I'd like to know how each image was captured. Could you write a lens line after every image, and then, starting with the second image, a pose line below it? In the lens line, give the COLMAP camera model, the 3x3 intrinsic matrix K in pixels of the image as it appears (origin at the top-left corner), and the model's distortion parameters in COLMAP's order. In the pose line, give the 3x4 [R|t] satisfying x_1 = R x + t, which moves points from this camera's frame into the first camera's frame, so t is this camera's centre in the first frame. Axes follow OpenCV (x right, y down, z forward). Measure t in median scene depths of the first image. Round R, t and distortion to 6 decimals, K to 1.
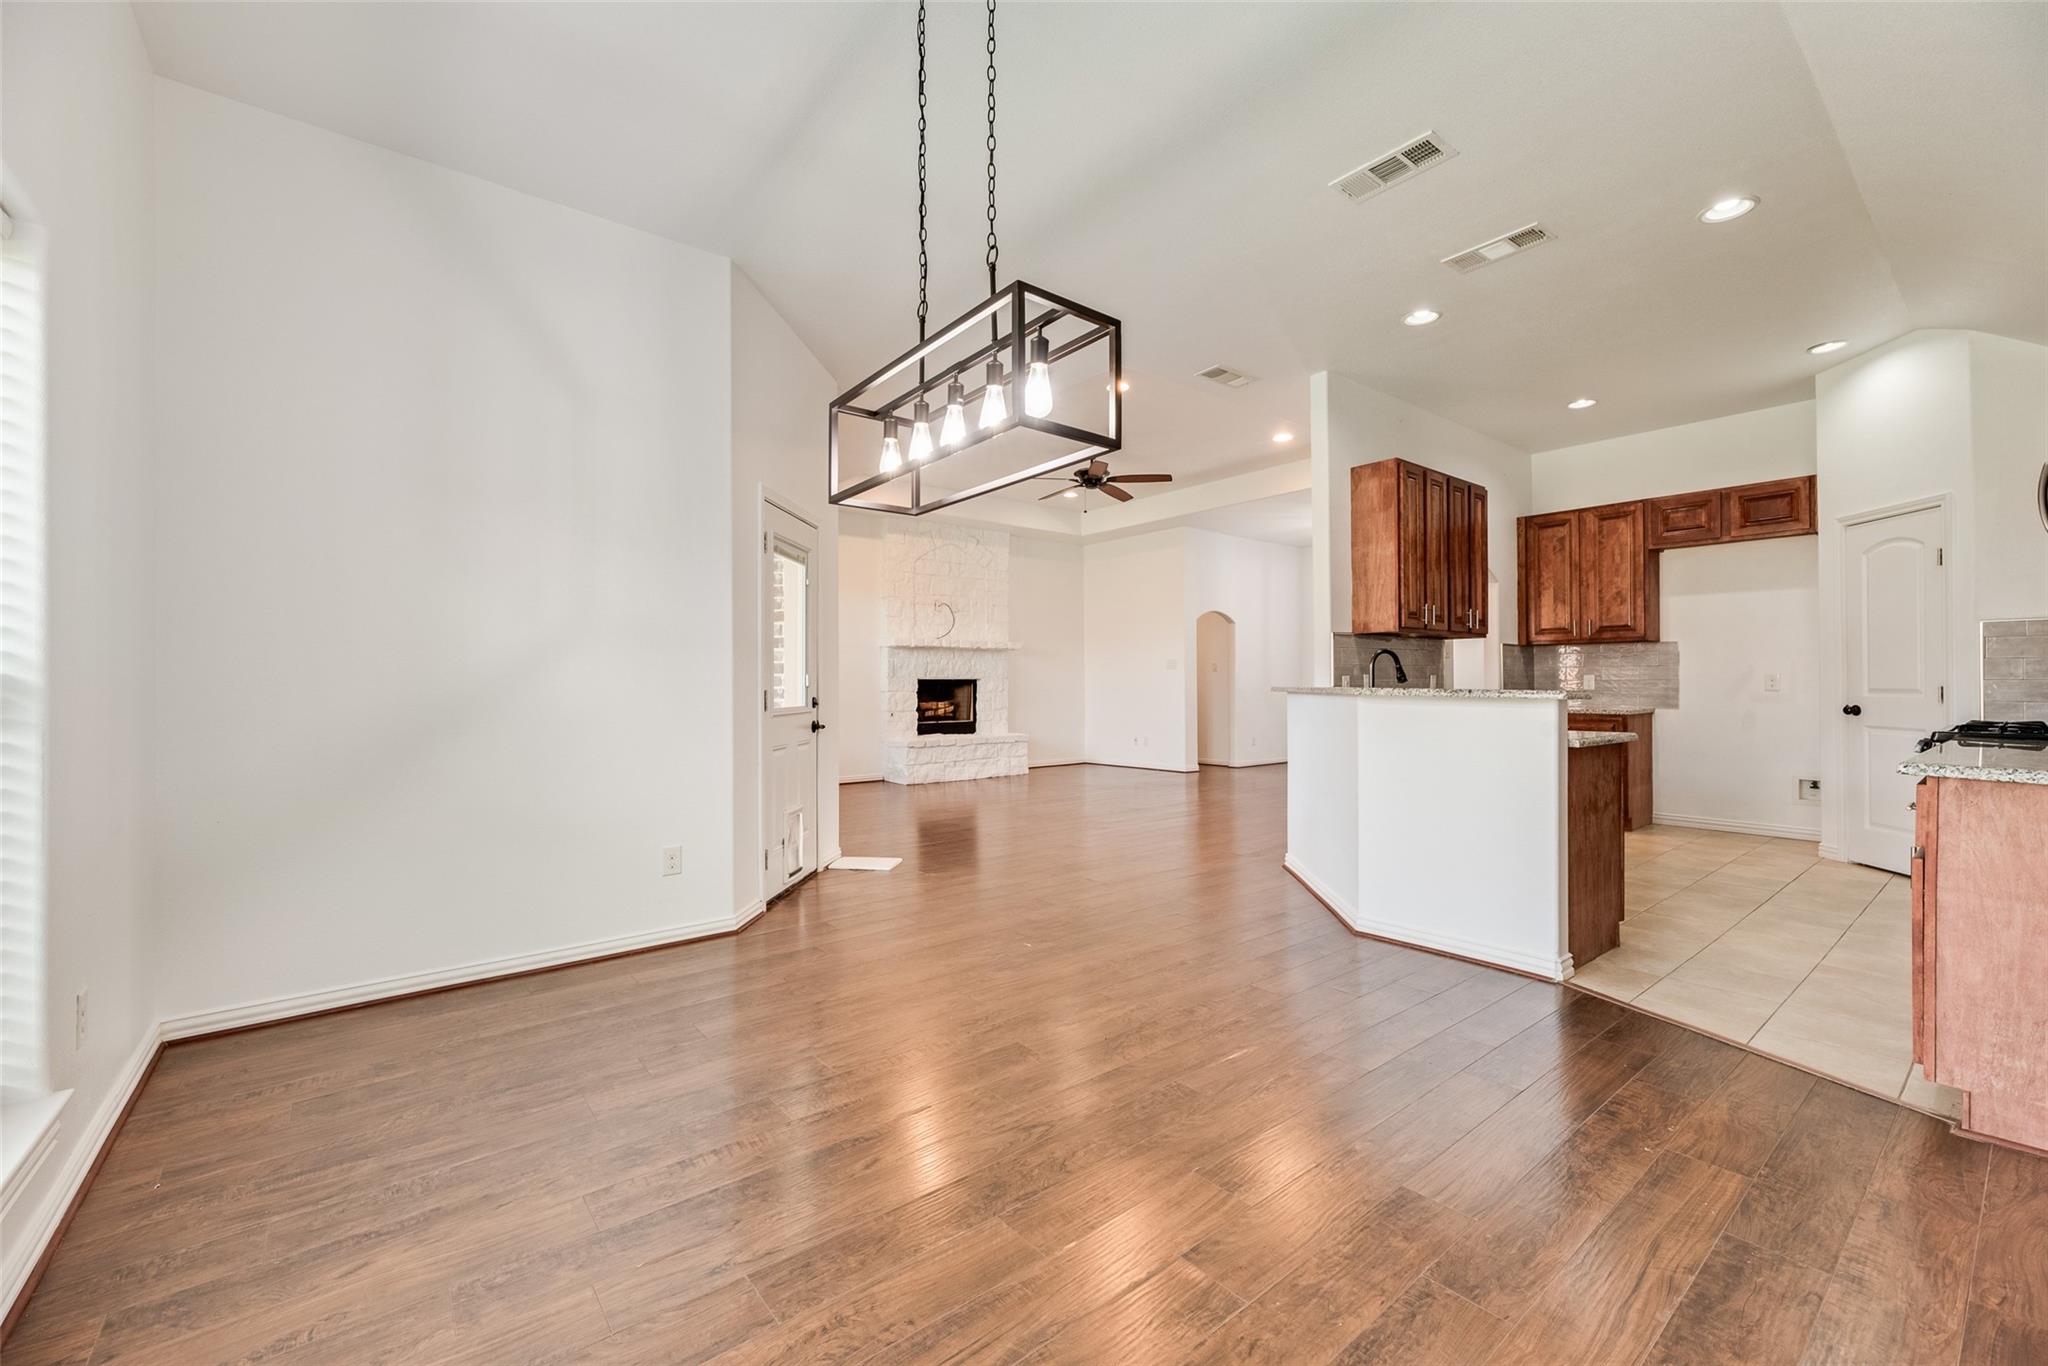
lens RADIAL K [[830.3, 0, 1030.7], [0, 830.3, 680.5], [0, 0, 1]] dist [0.003864, -0.000719]
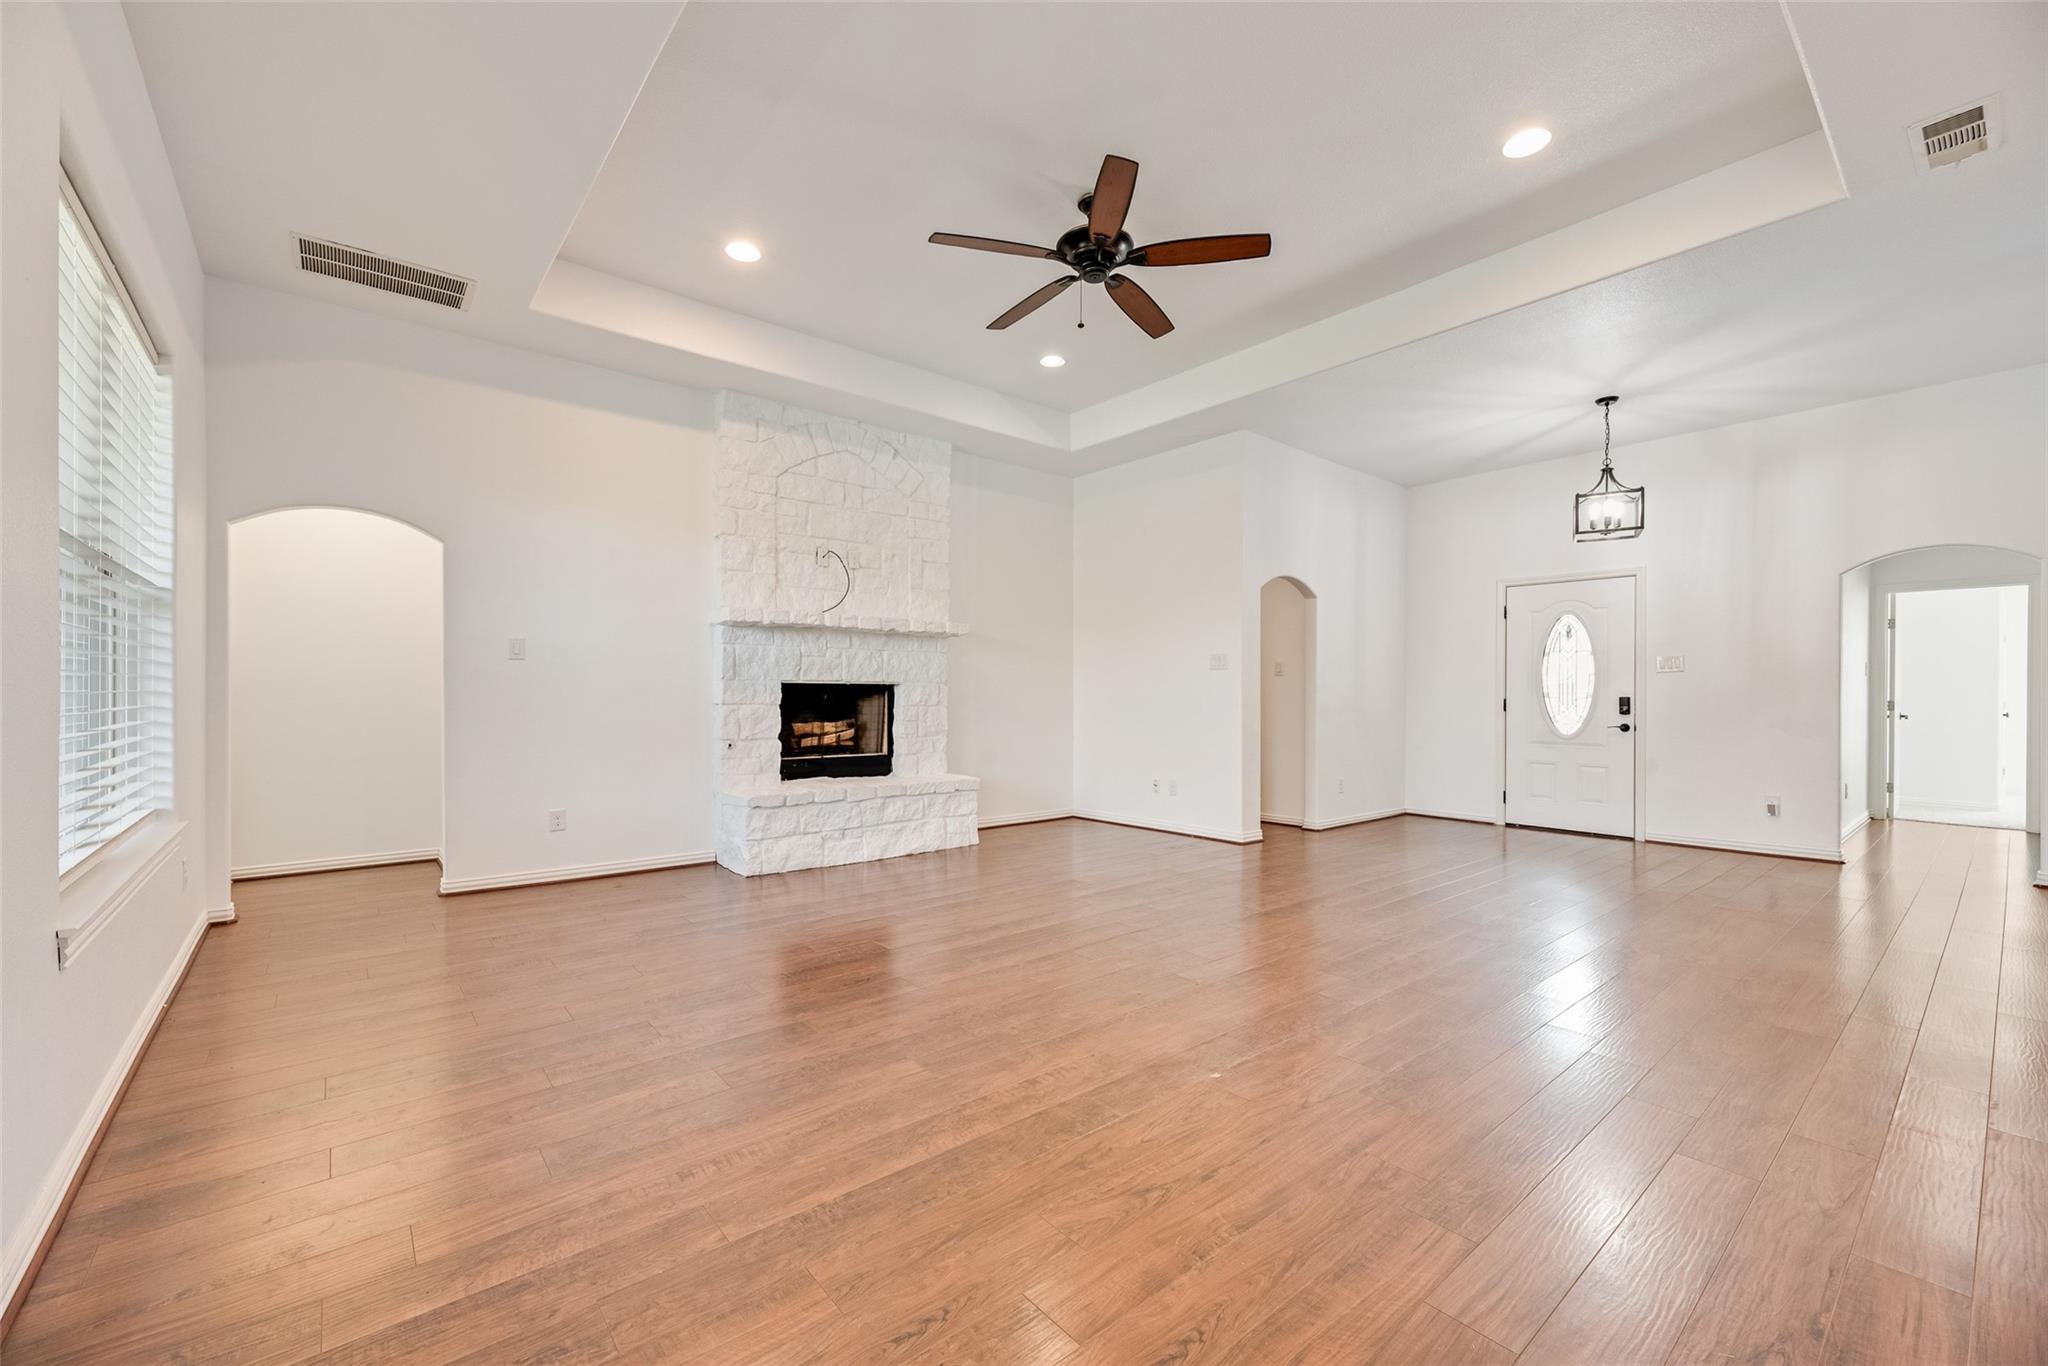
lens RADIAL K [[830.3, 0, 1029.6], [0, 830.3, 696.6], [0, 0, 1]] dist [0.003864, -0.000719]
pose [[0.999813, 0.007016, 0.018001, 0.022477], [-0.007112, 0.999961, 0.005261, 0.003536], [-0.017964, -0.005388, 0.999824, 0.411905]]
